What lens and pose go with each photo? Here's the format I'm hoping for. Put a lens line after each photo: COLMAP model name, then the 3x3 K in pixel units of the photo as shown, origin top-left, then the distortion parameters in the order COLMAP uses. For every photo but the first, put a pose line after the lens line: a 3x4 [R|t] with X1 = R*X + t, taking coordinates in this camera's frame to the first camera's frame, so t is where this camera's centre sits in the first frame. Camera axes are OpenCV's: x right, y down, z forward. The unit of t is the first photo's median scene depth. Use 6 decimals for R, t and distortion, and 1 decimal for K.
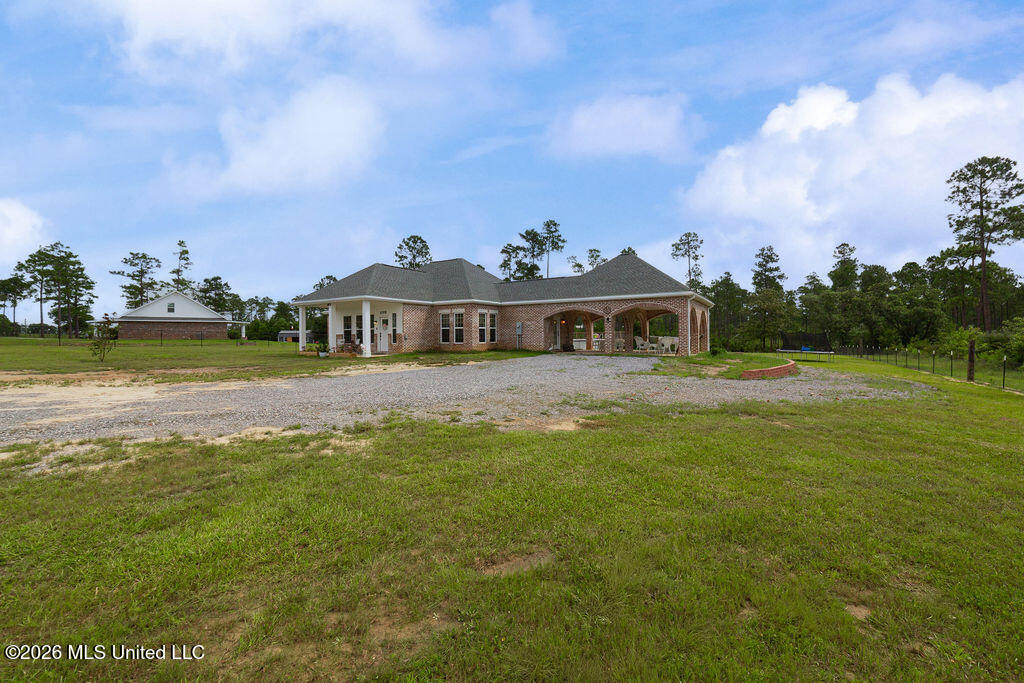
lens RADIAL K [[547.3, 0, 512.0], [0, 547.3, 341.5], [0, 0, 1]] dist [0.005561, 0.001640]
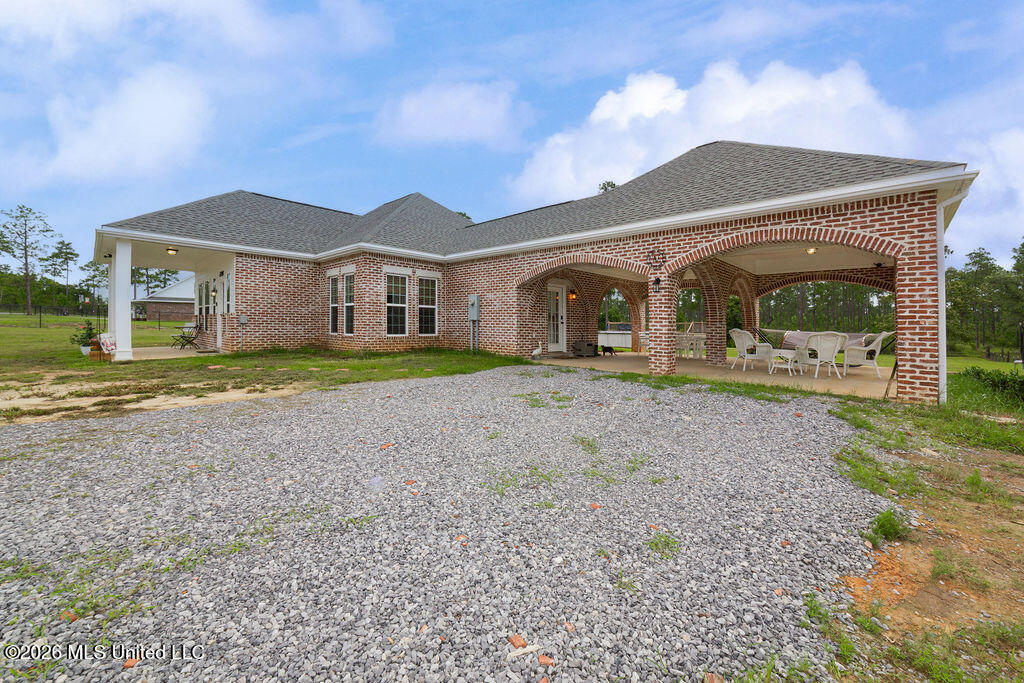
lens RADIAL K [[547.3, 0, 512.0], [0, 547.3, 341.5], [0, 0, 1]] dist [0.005561, 0.001640]
pose [[0.994620, 0.017959, -0.102020, 0.096412], [-0.015304, 0.999525, 0.026746, -0.007077], [0.102452, -0.025041, 0.994423, 0.514321]]
